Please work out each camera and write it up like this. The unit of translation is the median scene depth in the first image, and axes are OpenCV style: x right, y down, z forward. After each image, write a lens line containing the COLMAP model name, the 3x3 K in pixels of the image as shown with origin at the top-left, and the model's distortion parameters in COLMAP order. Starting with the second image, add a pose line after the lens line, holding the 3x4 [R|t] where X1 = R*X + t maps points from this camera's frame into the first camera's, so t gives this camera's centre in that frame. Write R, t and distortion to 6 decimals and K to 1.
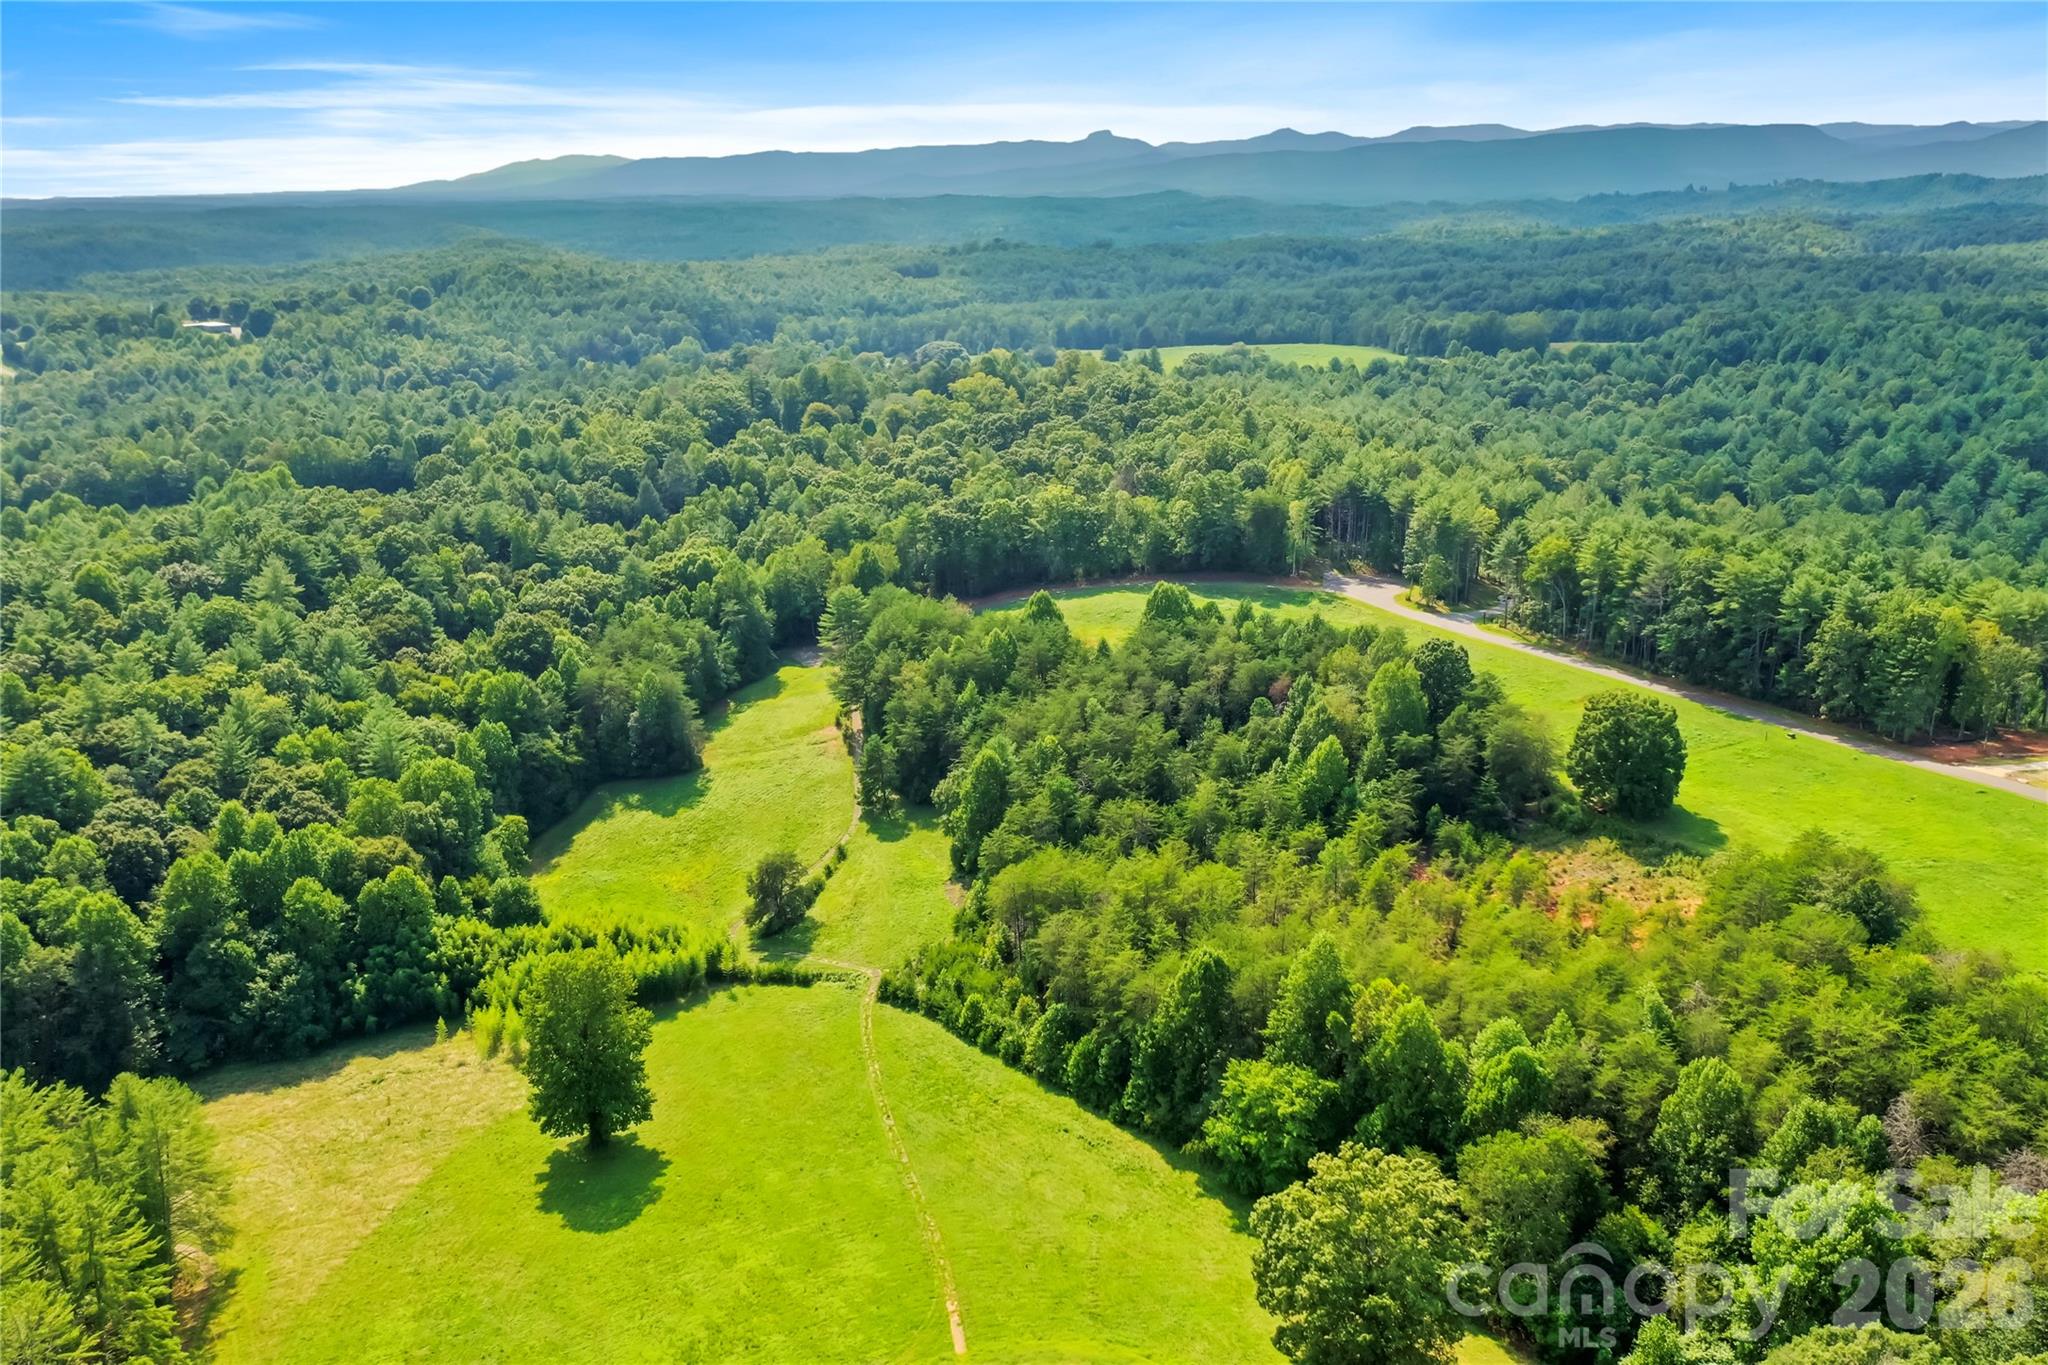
lens RADIAL K [[1605.9, 0, 1021.2], [0, 1605.9, 679.8], [0, 0, 1]] dist [-0.018873, 0.008473]
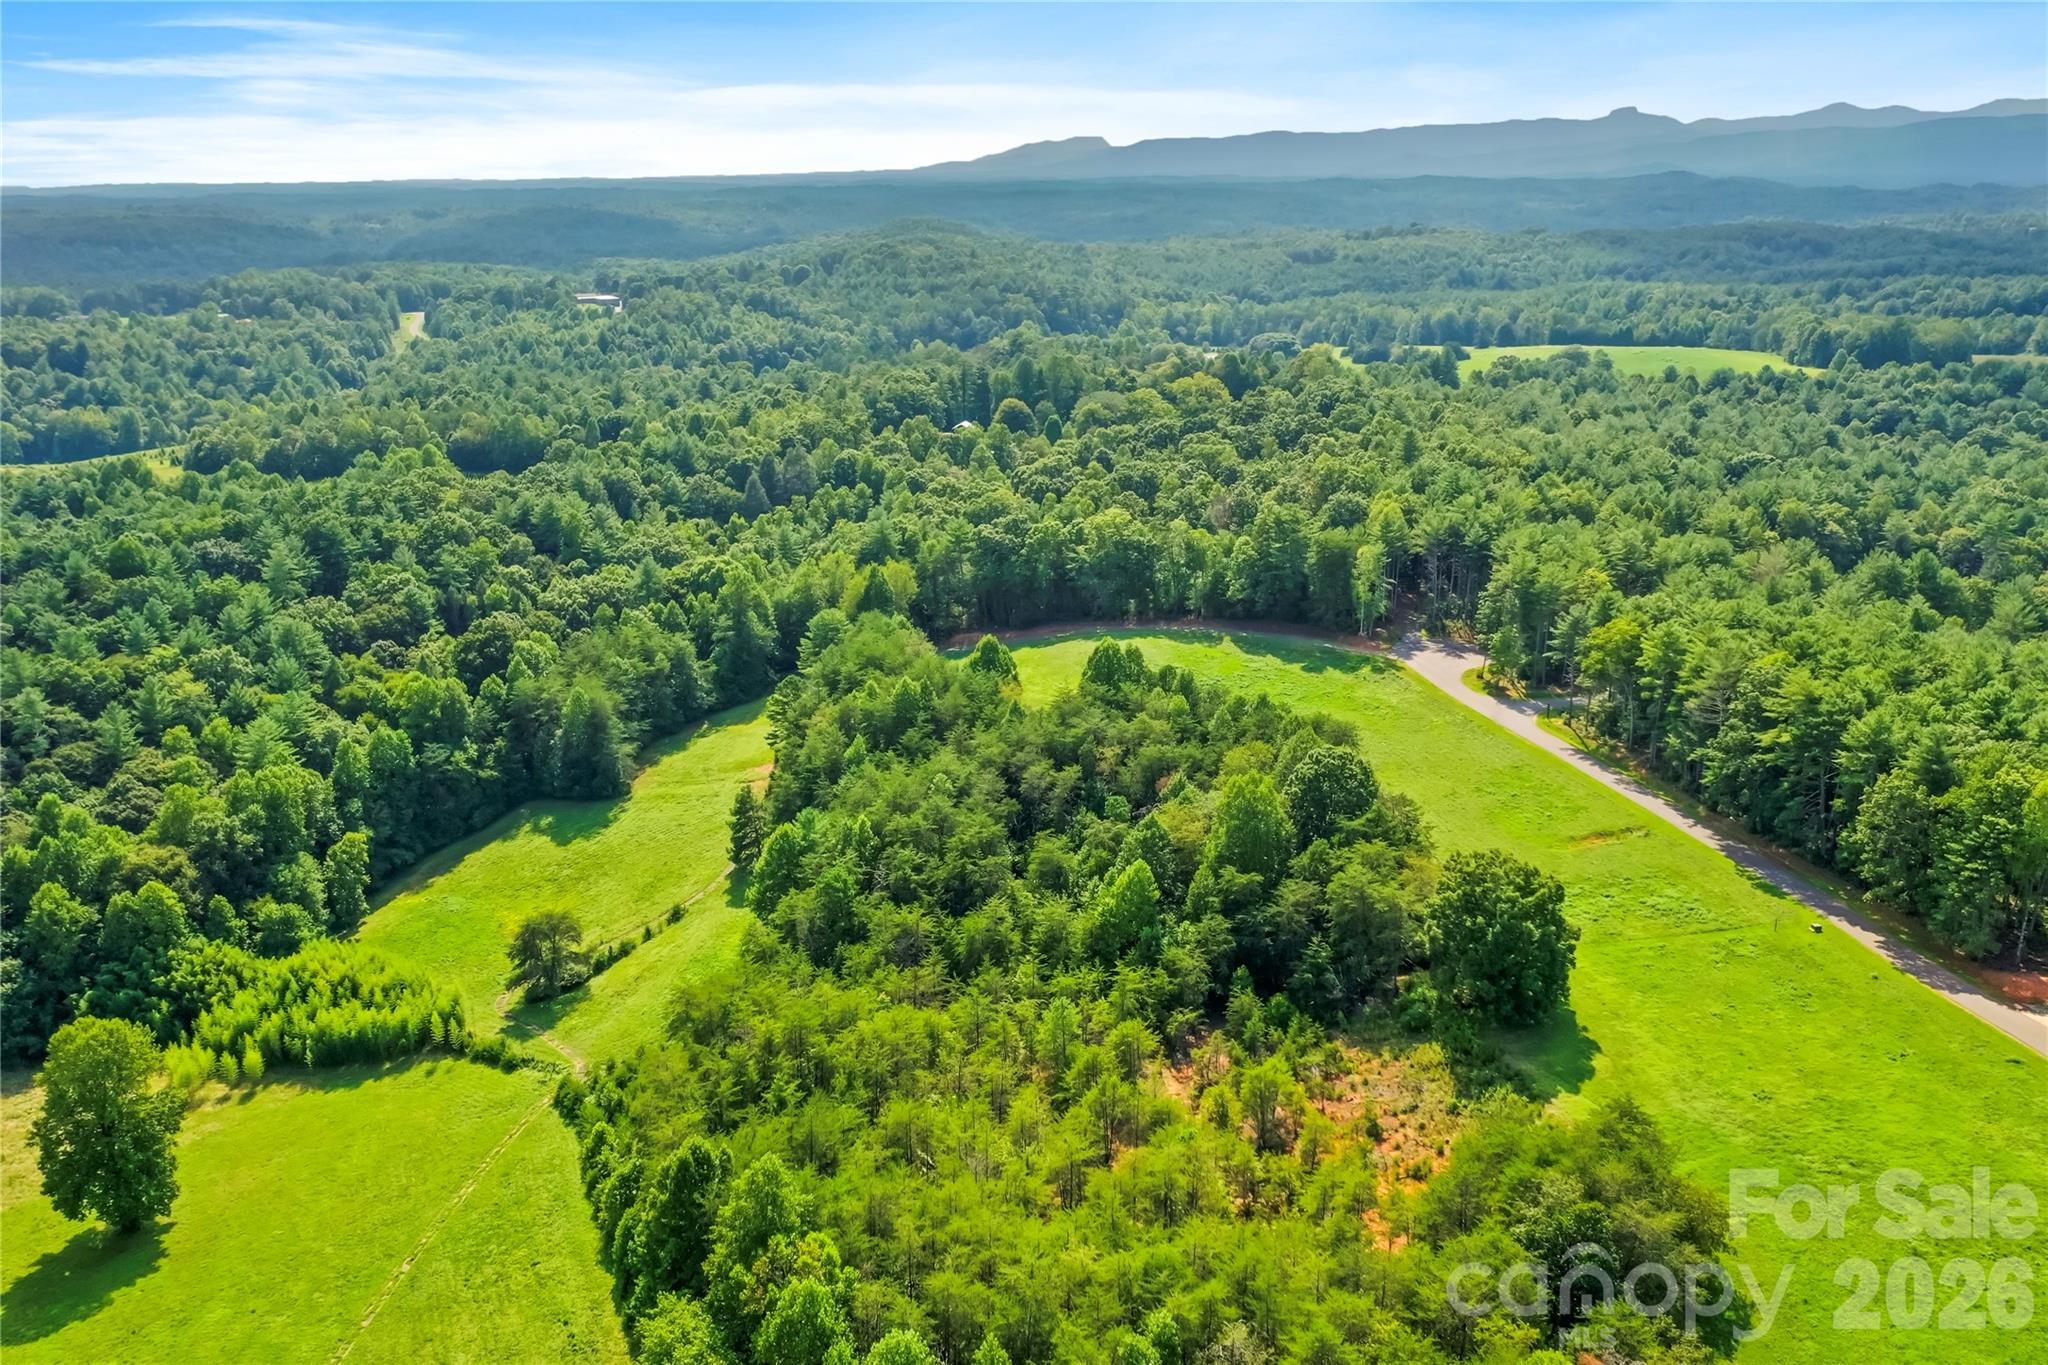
lens RADIAL K [[1605.9, 0, 1021.2], [0, 1605.9, 679.8], [0, 0, 1]] dist [-0.018873, 0.008473]
pose [[0.954468, 0.087810, -0.285098, 0.280210], [-0.084595, 0.996136, 0.023595, -0.053452], [0.286068, 0.001598, 0.958208, 0.170639]]
